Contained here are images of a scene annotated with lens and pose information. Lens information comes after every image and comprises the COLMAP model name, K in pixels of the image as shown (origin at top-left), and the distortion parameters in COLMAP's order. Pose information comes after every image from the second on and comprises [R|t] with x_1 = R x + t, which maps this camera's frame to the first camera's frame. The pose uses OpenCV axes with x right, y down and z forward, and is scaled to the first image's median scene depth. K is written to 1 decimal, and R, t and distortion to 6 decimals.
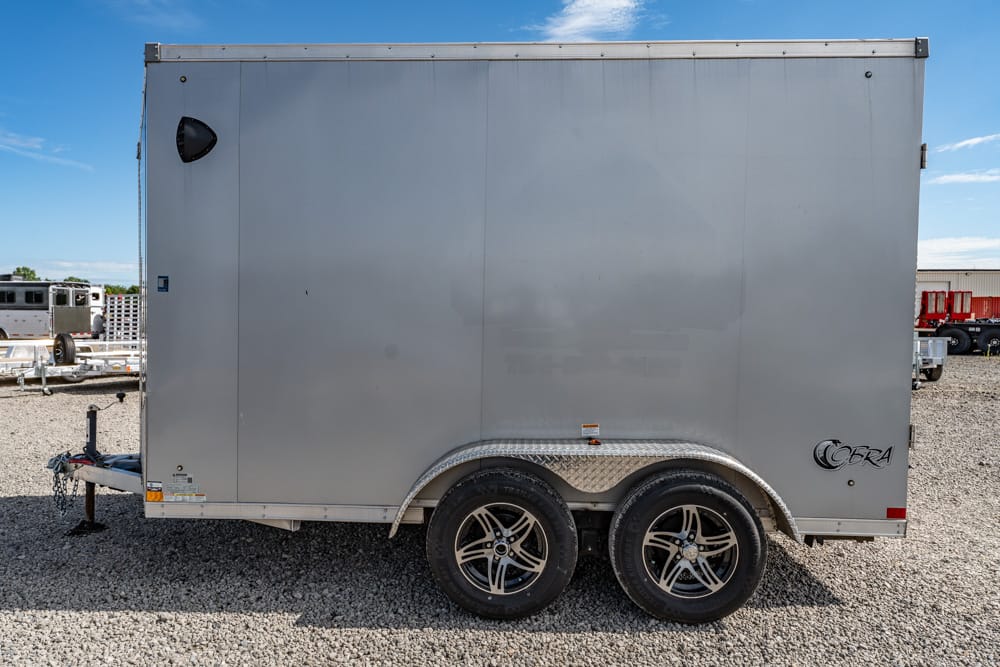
lens RADIAL K [[655.7, 0, 520.7], [0, 655.7, 326.1], [0, 0, 1]] dist [0.004157, 0.001611]
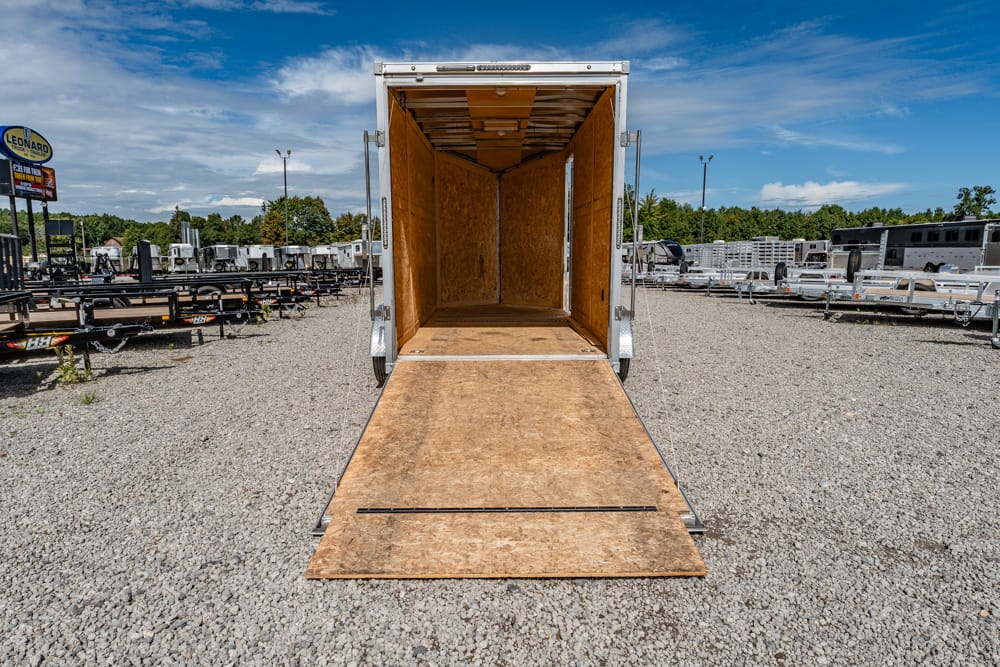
lens RADIAL K [[586.1, 0, 501.0], [0, 586.1, 332.3], [0, 0, 1]] dist [0.004489, -0.002883]
pose [[0.053312, 0.133950, -0.989553, 2.144464], [-0.017470, 0.990936, 0.133196, 0.011534], [0.998425, 0.010187, 0.055169, 1.265663]]
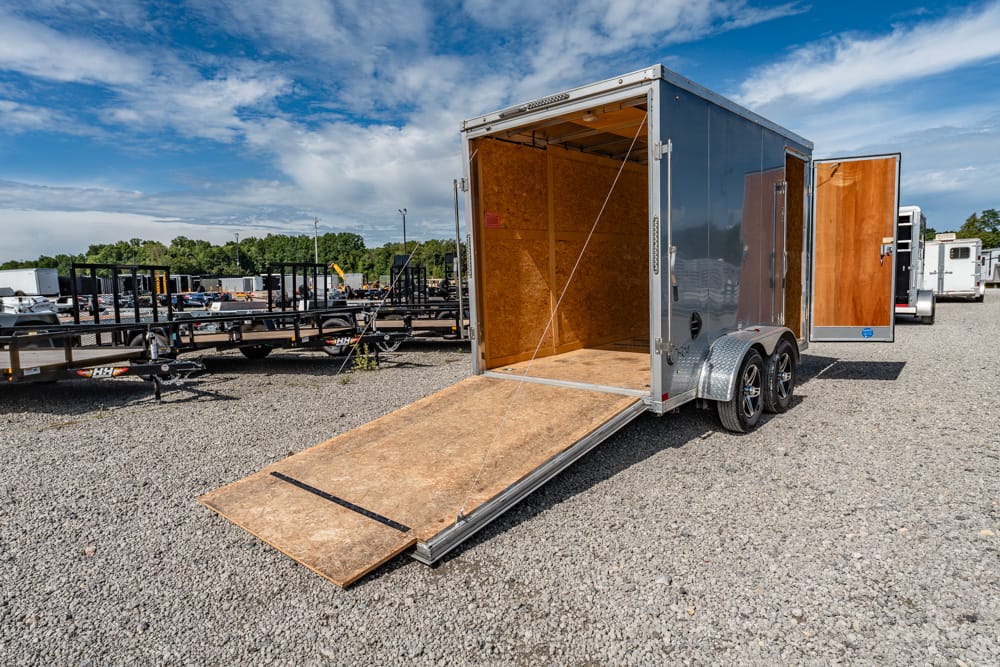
lens RADIAL K [[586.1, 0, 494.3], [0, 586.1, 335.7], [0, 0, 1]] dist [0.004489, -0.002883]
pose [[-0.638807, 0.097249, -0.763196, 1.902477], [0.012082, 0.993125, 0.116434, -0.027819], [0.769272, 0.065159, -0.635590, 2.268884]]
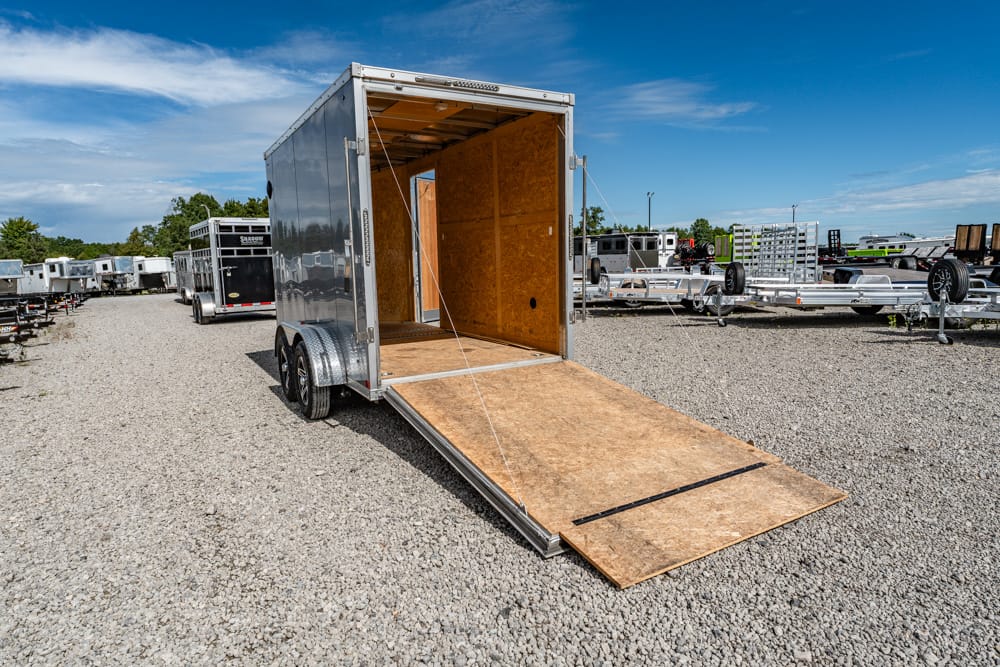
lens RADIAL K [[586.1, 0, 498.6], [0, 586.1, 332.5], [0, 0, 1]] dist [0.004489, -0.002883]
pose [[0.545665, 0.086147, -0.833564, 1.939900], [0.013105, 0.993703, 0.111275, 0.011886], [0.837901, -0.071643, 0.541100, 0.515985]]
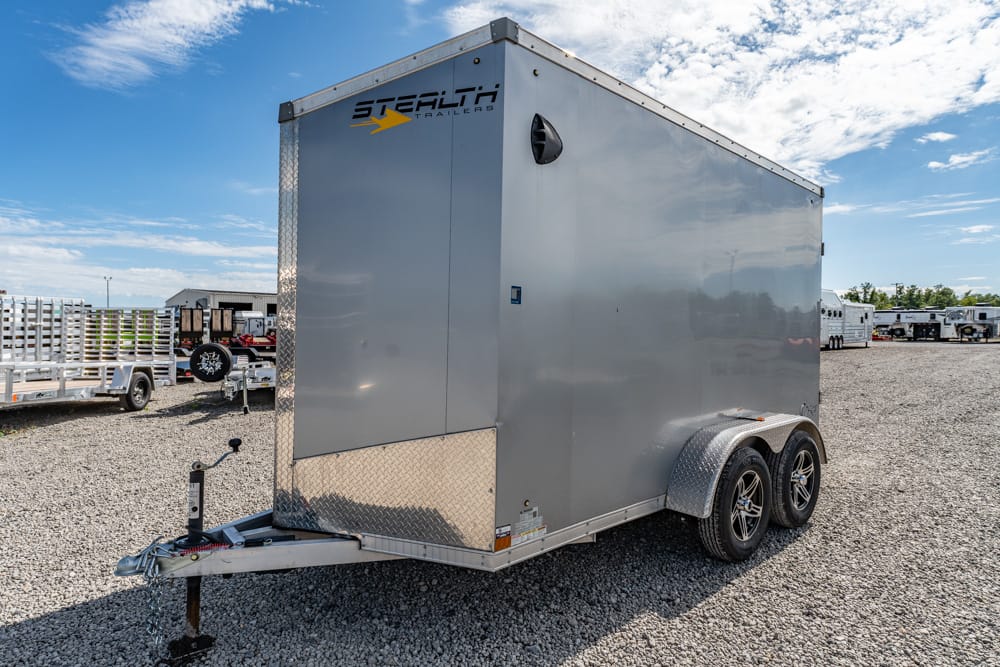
lens RADIAL K [[524.3, 0, 506.4], [0, 524.3, 330.6], [0, 0, 1]] dist [-0.002864, 0.001323]
pose [[0.728130, 0.004999, 0.685421, -1.068581], [0.007638, 0.999852, -0.015407, -0.006839], [-0.685397, 0.016453, 0.727984, 0.519744]]
